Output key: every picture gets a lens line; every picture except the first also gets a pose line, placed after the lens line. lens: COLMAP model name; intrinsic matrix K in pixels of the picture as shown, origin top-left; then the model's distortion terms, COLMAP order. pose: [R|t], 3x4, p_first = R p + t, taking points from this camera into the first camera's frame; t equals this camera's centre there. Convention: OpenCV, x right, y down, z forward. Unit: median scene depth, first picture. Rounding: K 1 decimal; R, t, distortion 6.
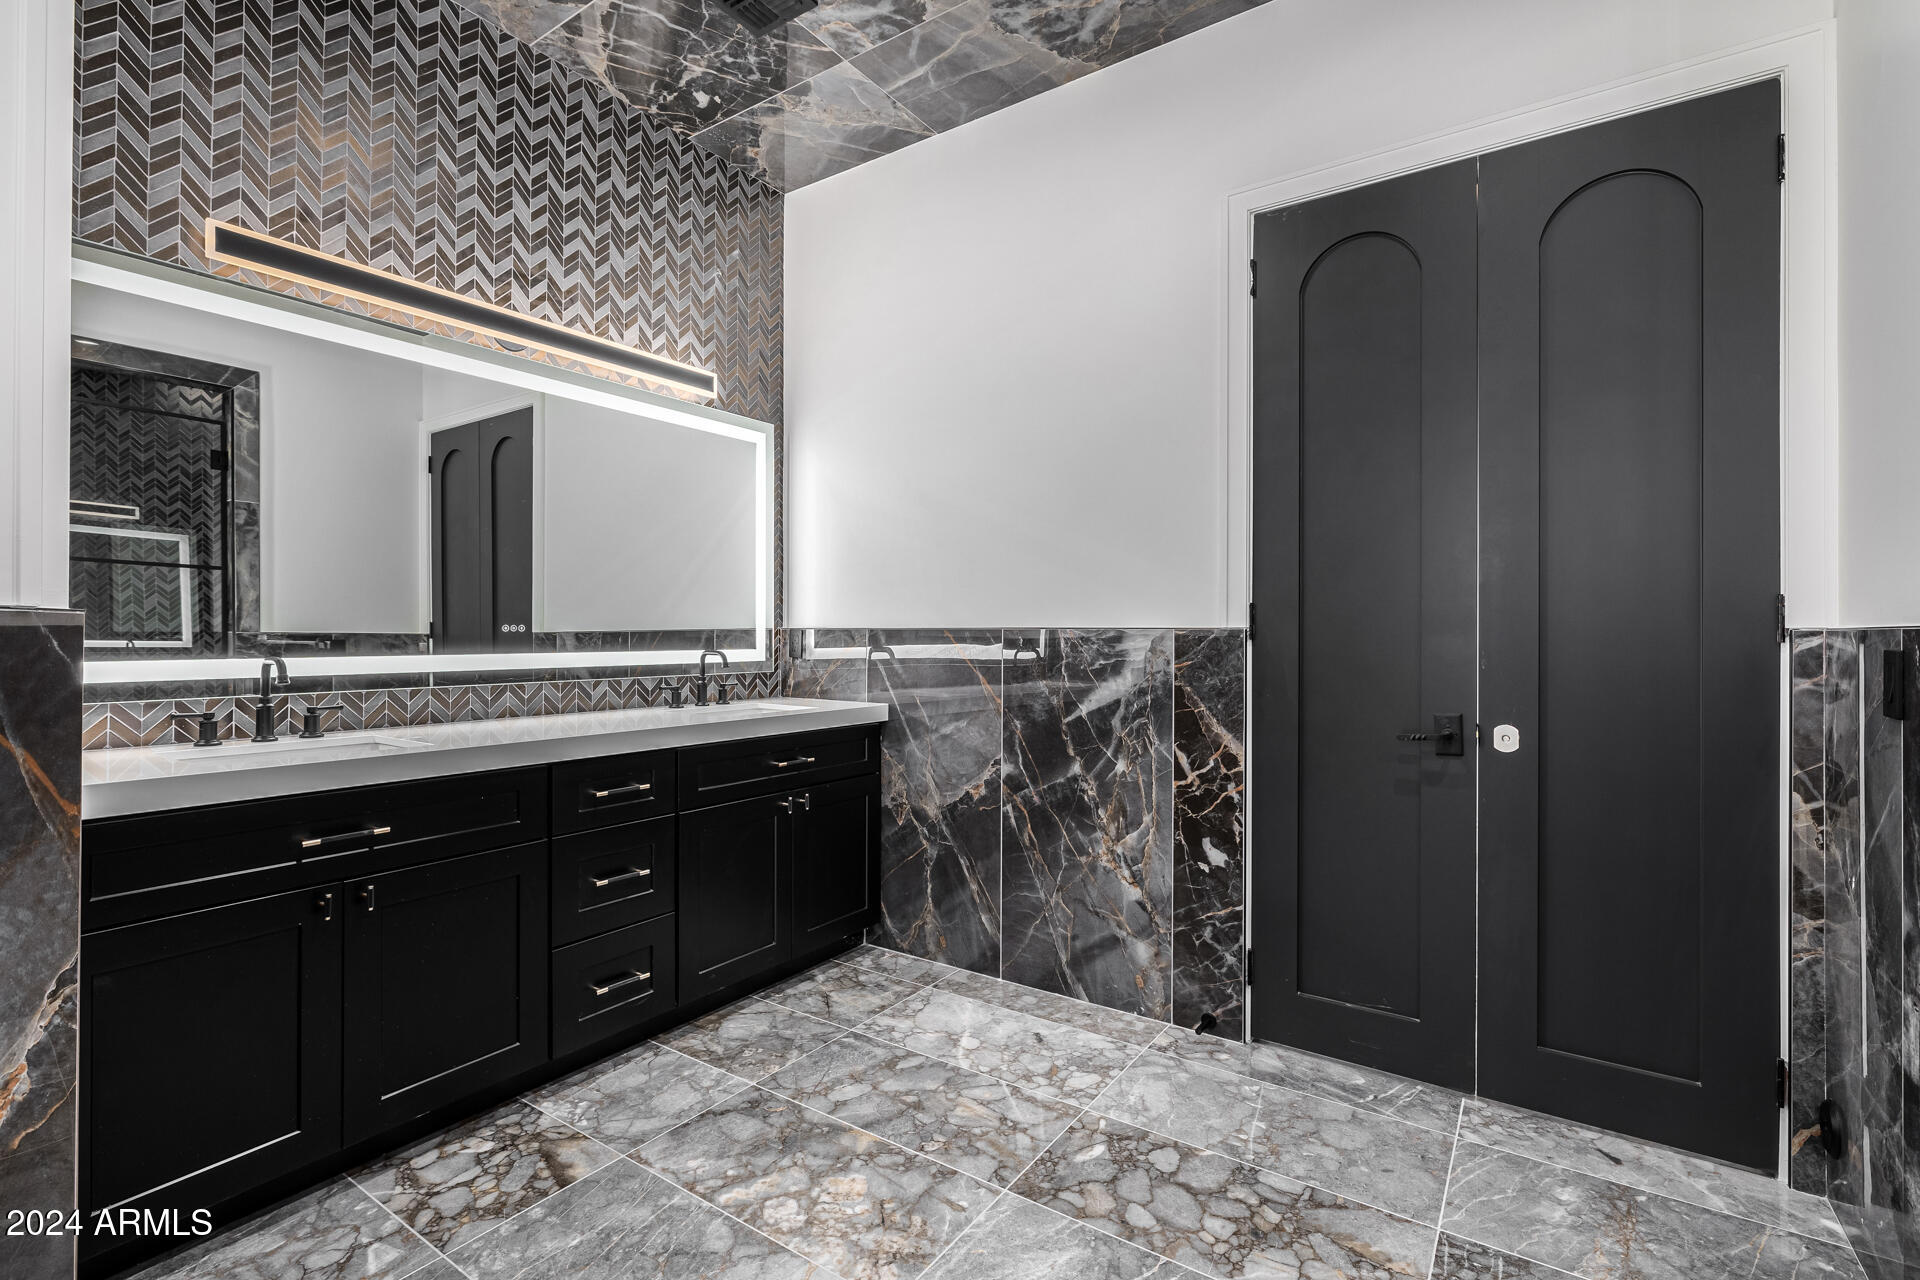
lens RADIAL K [[861.8, 0, 957.4], [0, 861.8, 632.3], [0, 0, 1]] dist [-0.007627, 0.000072]
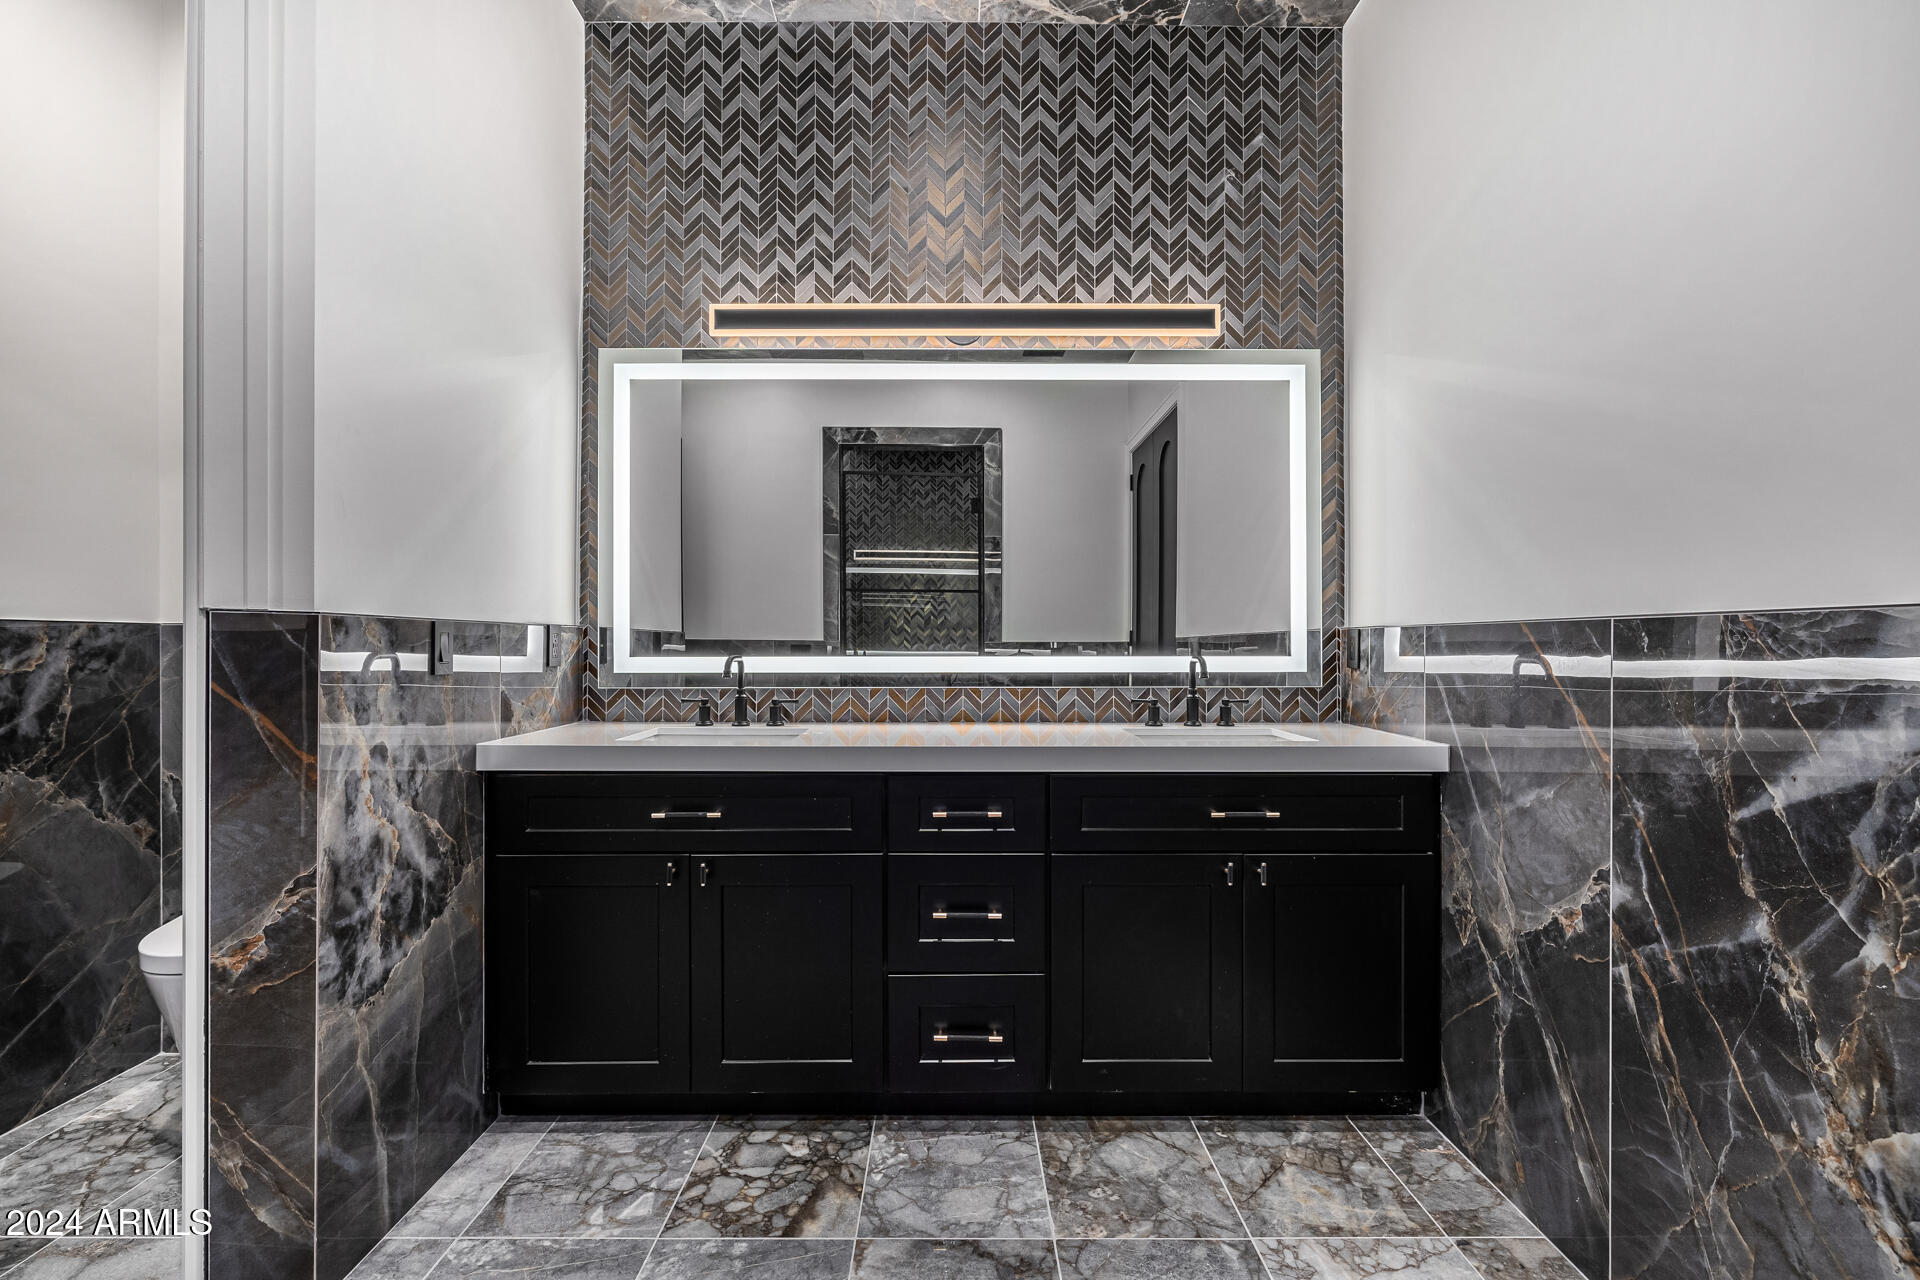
lens RADIAL K [[861.8, 0, 958.6], [0, 861.8, 645.8], [0, 0, 1]] dist [-0.007627, 0.000072]
pose [[0.572470, -0.002726, -0.819921, 0.258534], [0.003200, 0.999994, -0.001090, 0.012718], [0.819920, -0.002000, 0.572475, 0.409360]]
